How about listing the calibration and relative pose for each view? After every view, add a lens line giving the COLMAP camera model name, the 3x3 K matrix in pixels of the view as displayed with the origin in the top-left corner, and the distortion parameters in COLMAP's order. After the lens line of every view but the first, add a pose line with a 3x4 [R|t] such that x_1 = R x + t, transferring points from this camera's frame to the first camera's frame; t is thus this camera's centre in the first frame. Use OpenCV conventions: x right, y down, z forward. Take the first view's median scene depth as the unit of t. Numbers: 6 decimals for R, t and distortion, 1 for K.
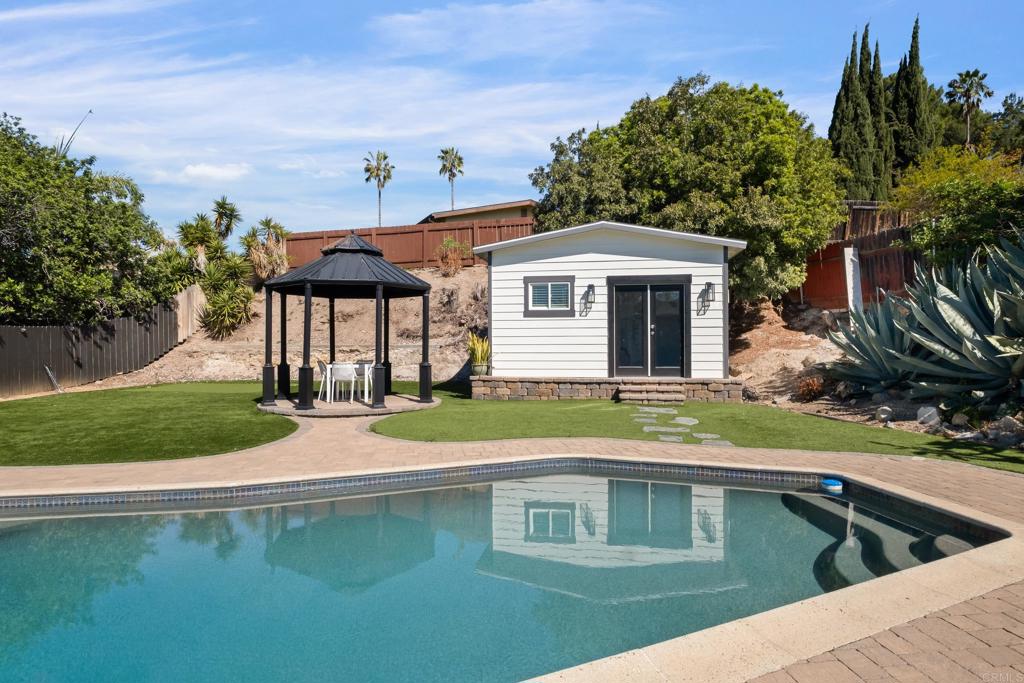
lens RADIAL K [[577.2, 0, 519.0], [0, 577.2, 346.5], [0, 0, 1]] dist [-0.007992, 0.007776]
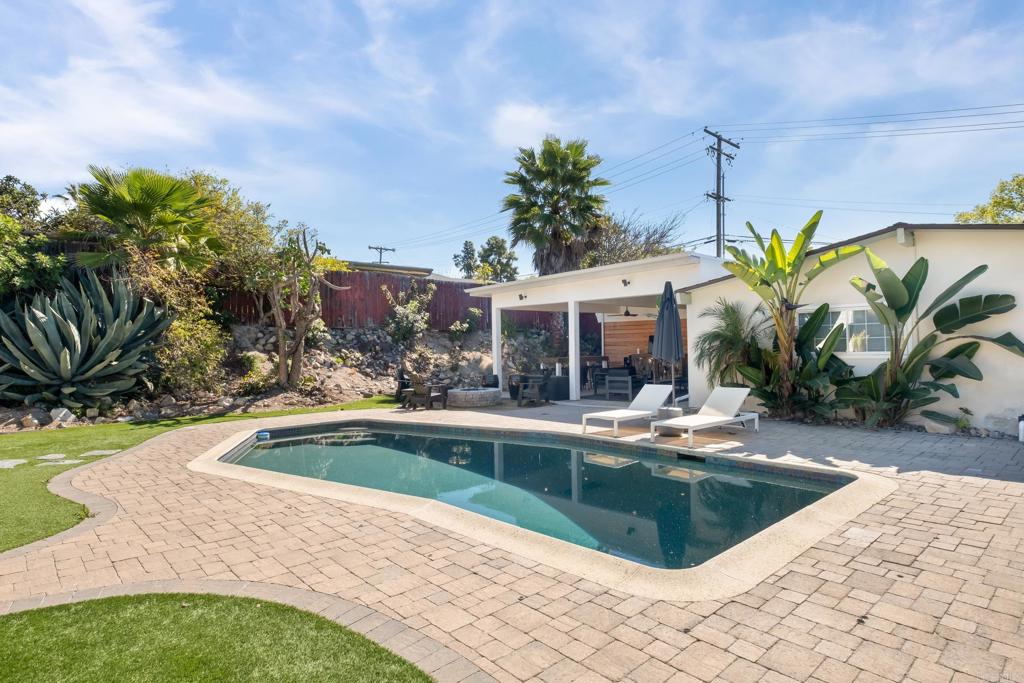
lens RADIAL K [[572.5, 0, 514.6], [0, 572.5, 335.7], [0, 0, 1]] dist [0.006386, 0.001018]
pose [[-0.573462, 0.027361, 0.818775, -0.602575], [0.024891, 0.999563, -0.015969, -0.004059], [-0.818854, 0.011222, -0.573892, 0.641778]]
